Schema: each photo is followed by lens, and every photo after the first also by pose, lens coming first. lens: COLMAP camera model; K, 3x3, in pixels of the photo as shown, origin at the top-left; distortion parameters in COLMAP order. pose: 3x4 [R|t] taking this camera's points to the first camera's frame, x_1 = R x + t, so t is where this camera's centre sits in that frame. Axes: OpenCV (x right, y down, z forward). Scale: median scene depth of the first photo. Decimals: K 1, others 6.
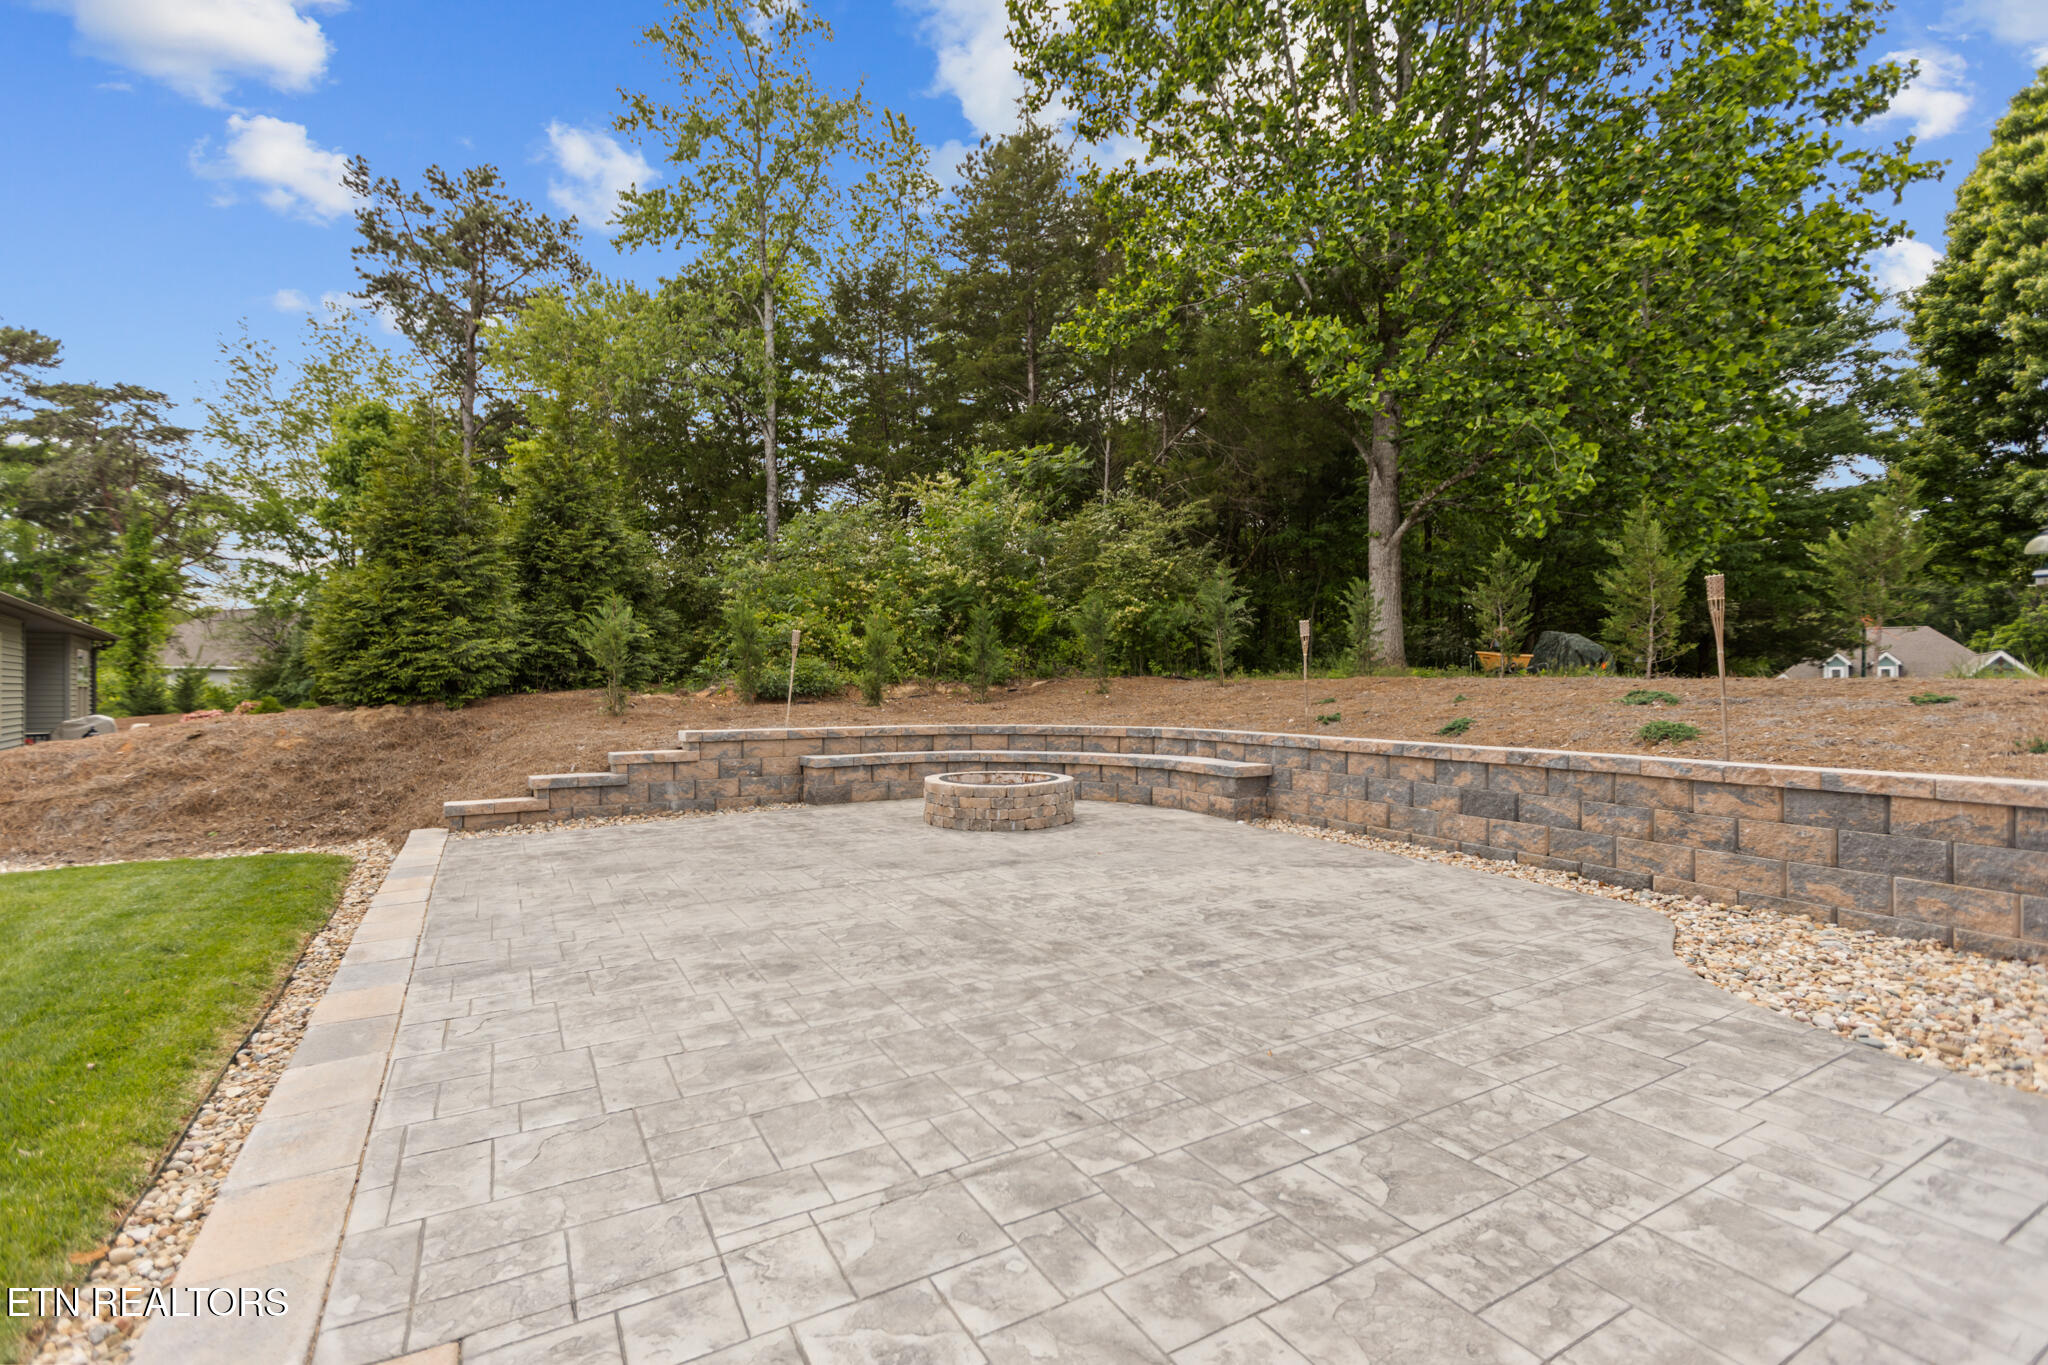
lens RADIAL K [[911.7, 0, 1022.0], [0, 911.7, 685.4], [0, 0, 1]] dist [0.002819, -0.000256]
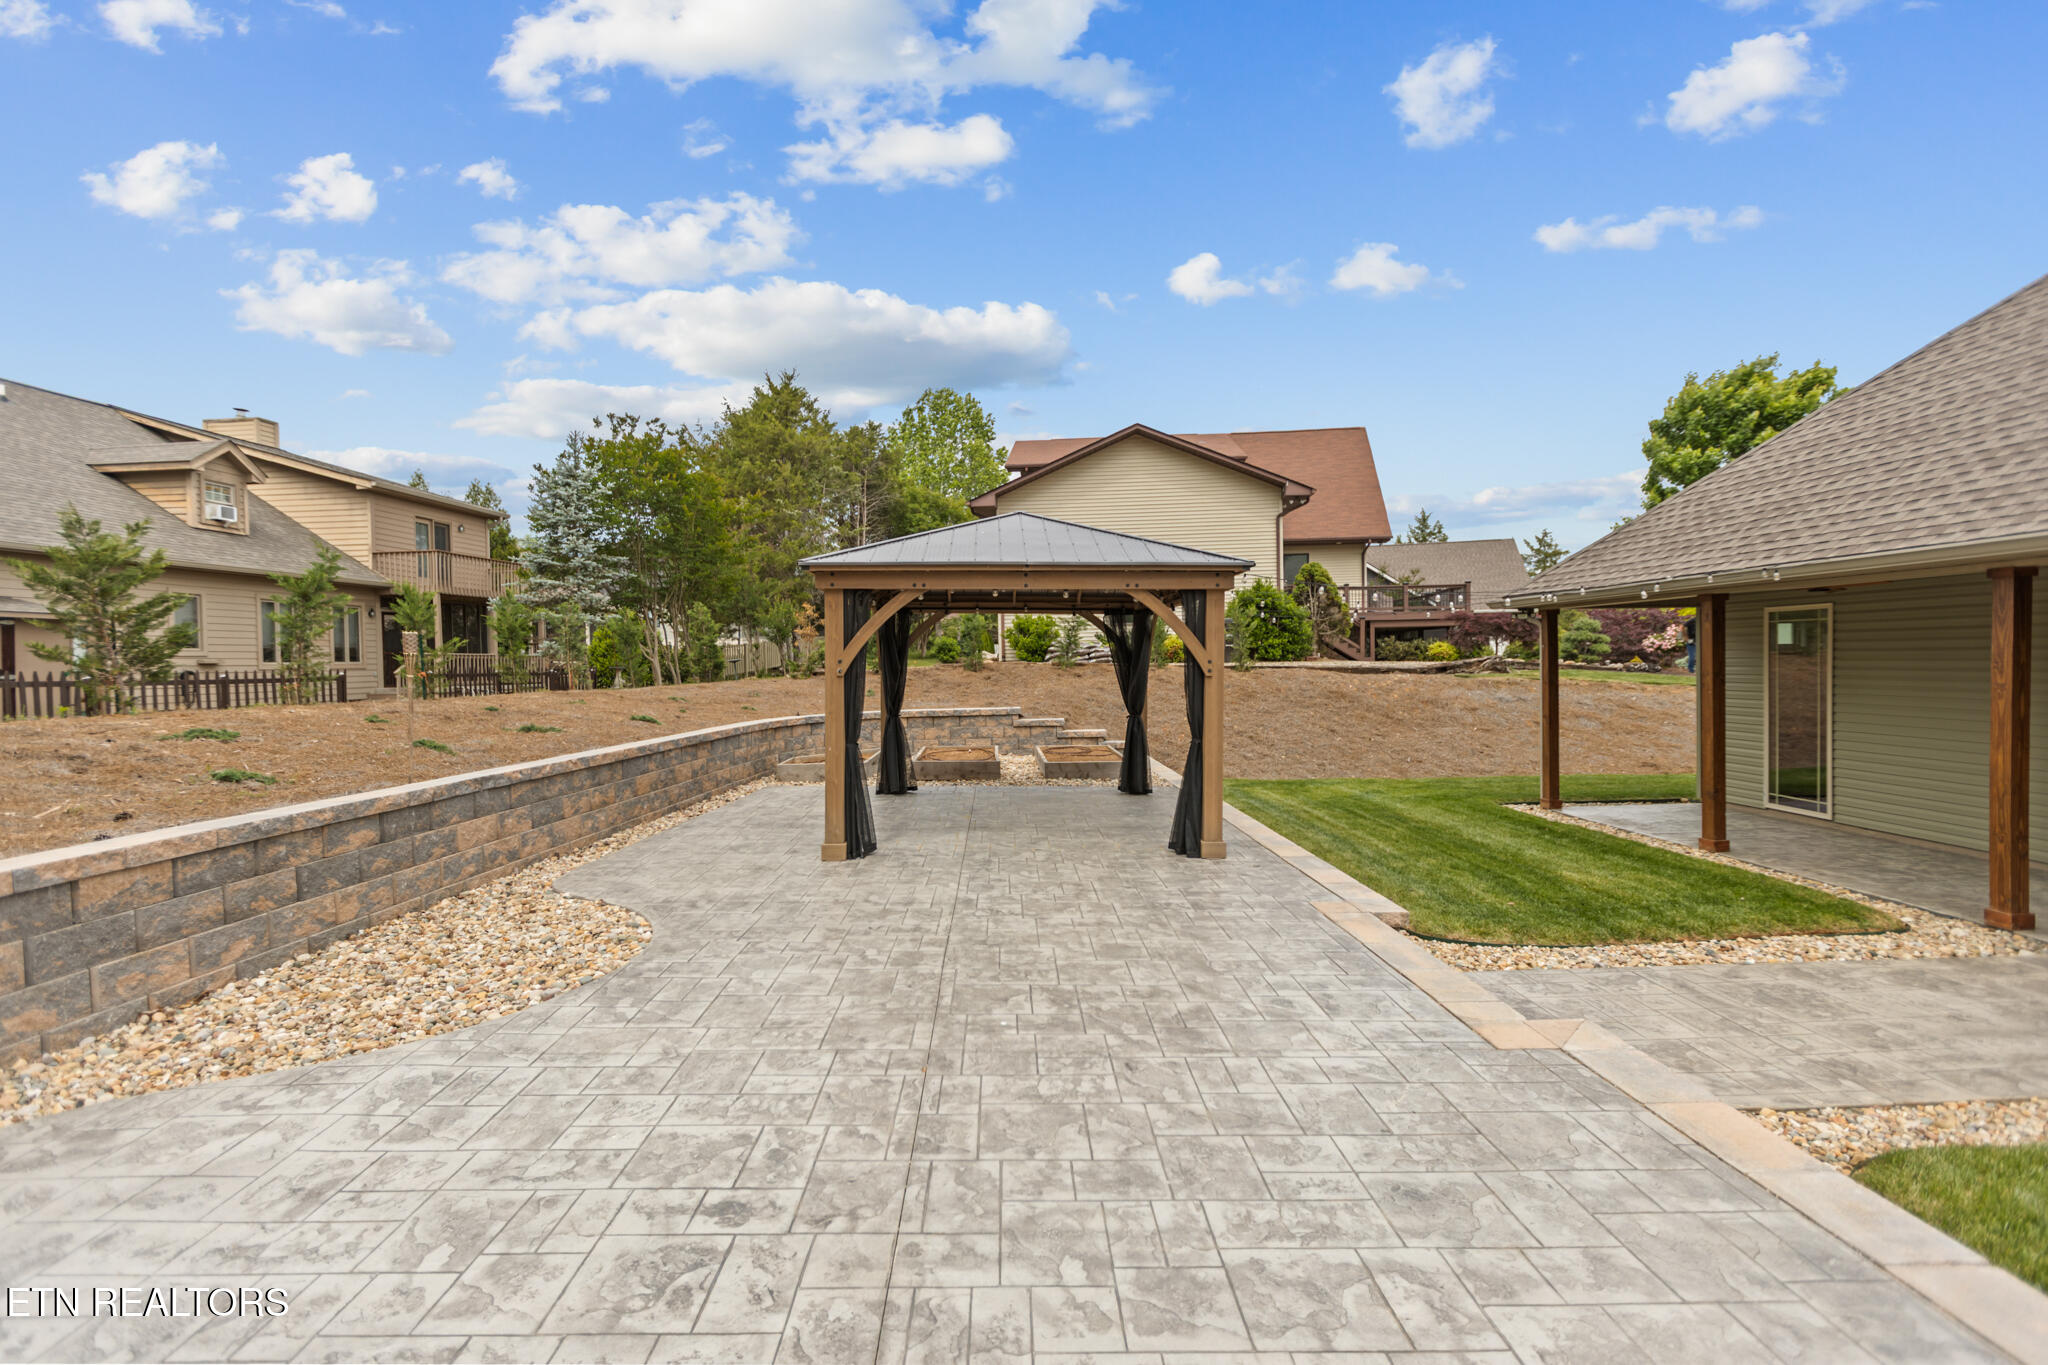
lens RADIAL K [[916.2, 0, 1011.6], [0, 916.2, 681.9], [0, 0, 1]] dist [0.002818, -0.001598]
pose [[-0.874843, 0.005630, 0.484373, -0.131131], [0.016913, 0.999678, 0.018928, -0.035309], [-0.484111, 0.024751, -0.874657, 0.661174]]
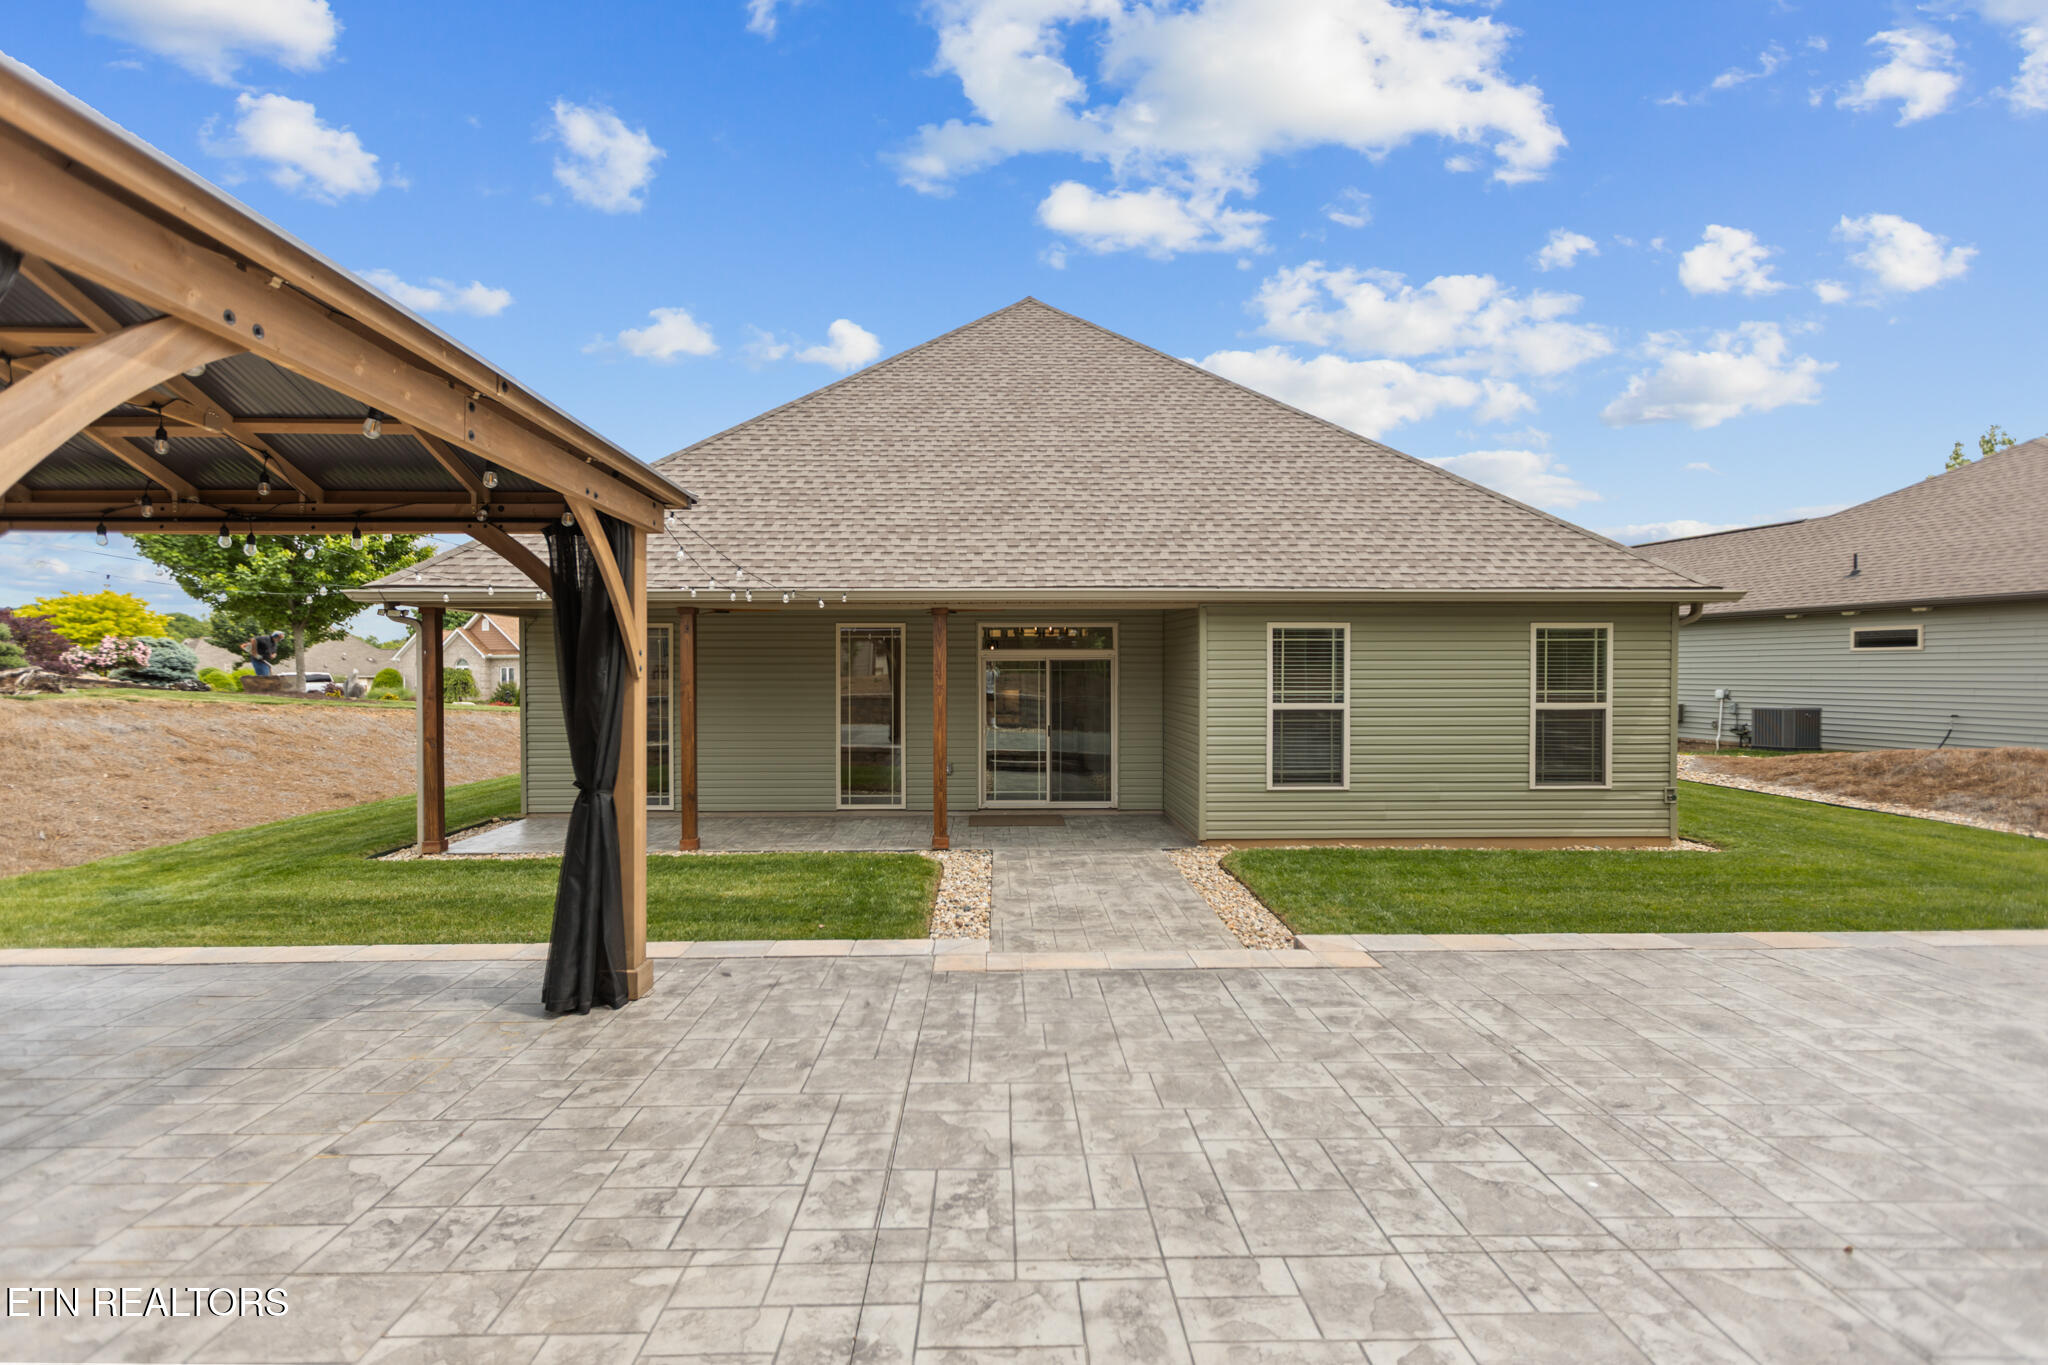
lens RADIAL K [[916.2, 0, 1011.6], [0, 916.2, 681.9], [0, 0, 1]] dist [0.002818, -0.001598]
pose [[-0.473284, 0.010640, -0.880845, 0.423866], [0.002983, 0.999941, 0.010476, -0.023121], [0.880905, 0.002331, -0.473288, 0.255986]]
